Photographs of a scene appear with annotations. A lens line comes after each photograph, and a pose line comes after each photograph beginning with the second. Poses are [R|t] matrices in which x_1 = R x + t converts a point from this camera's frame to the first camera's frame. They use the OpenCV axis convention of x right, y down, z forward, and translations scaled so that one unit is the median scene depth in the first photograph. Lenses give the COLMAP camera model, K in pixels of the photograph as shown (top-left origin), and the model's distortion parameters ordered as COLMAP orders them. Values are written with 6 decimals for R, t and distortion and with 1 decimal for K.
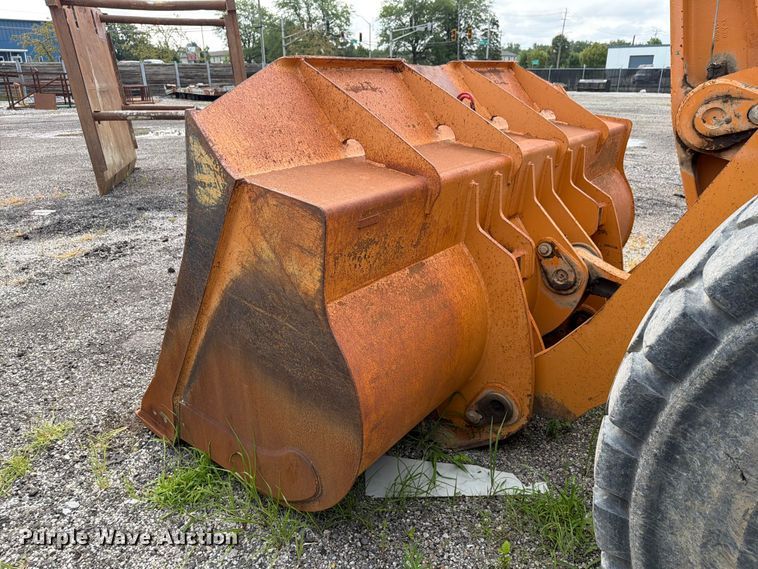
lens RADIAL K [[537.5, 0, 376.8], [0, 537.5, 286.9], [0, 0, 1]] dist [0.036884, -0.044712]
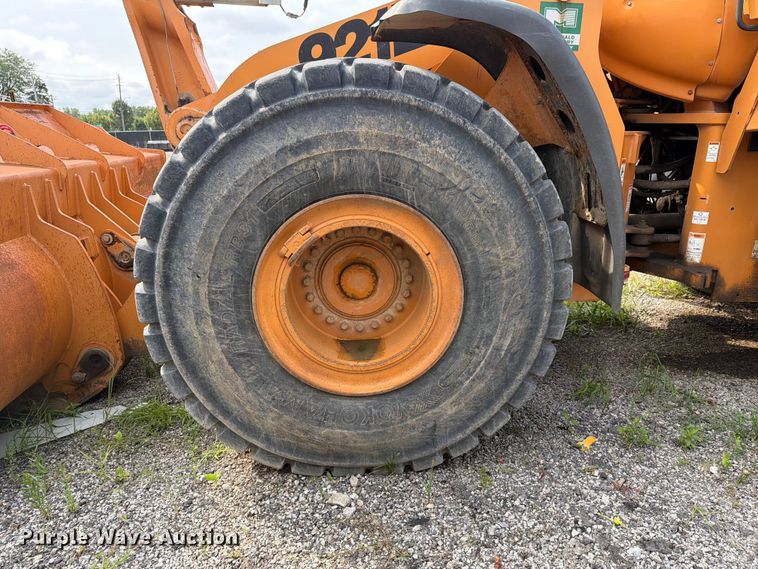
lens RADIAL K [[537.5, 0, 378.3], [0, 537.5, 289.9], [0, 0, 1]] dist [0.036884, -0.044712]
pose [[0.751150, -0.200707, 0.628880, -0.031471], [0.262860, 0.964815, -0.006046, 0.175051], [-0.605540, 0.169849, 0.777479, -0.294919]]
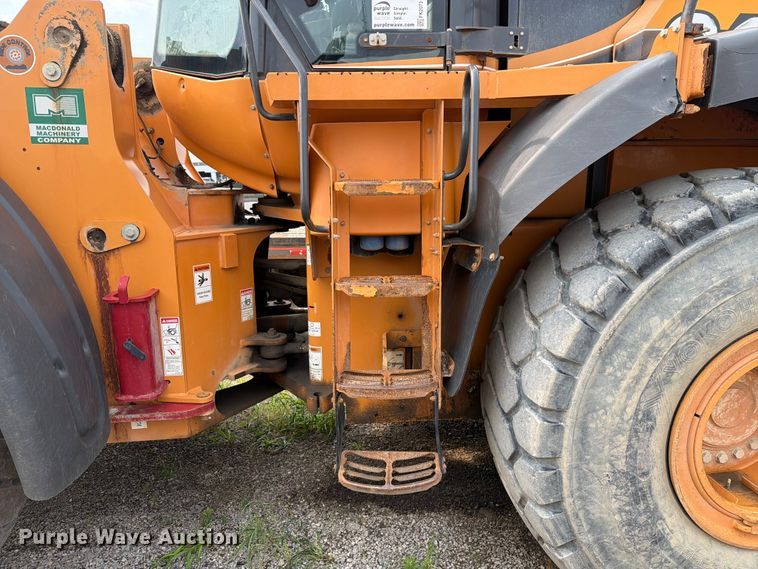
lens RADIAL K [[537.5, 0, 379.8], [0, 537.5, 289.3], [0, 0, 1]] dist [0.036884, -0.044712]
pose [[0.695130, -0.171190, 0.698204, 0.517179], [0.301519, 0.951104, -0.066994, 0.221191], [-0.652595, 0.257091, 0.712757, -0.555616]]
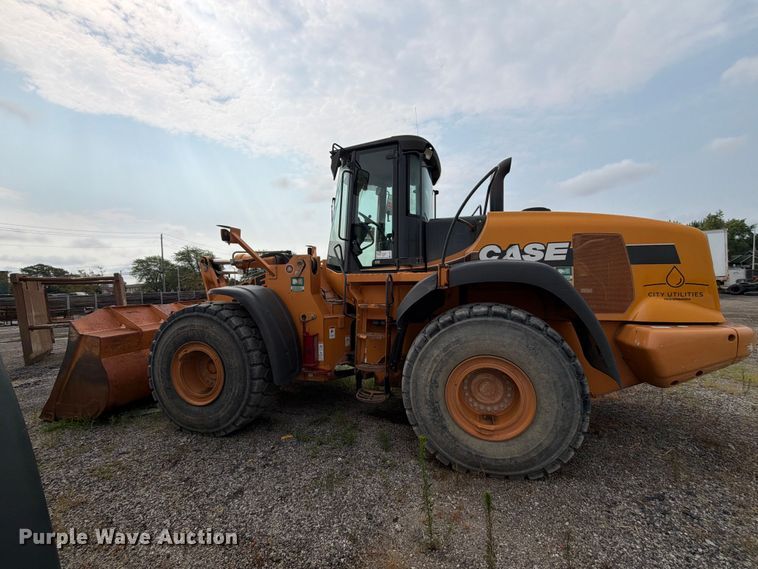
lens RADIAL K [[302.9, 0, 377.7], [0, 302.9, 286.1], [0, 0, 1]] dist [-0.000670, 0.001126]
pose [[0.915197, -0.038624, 0.401153, 0.523180], [0.187139, 0.922302, -0.338140, 0.389463], [-0.356924, 0.384535, 0.851316, -1.149149]]
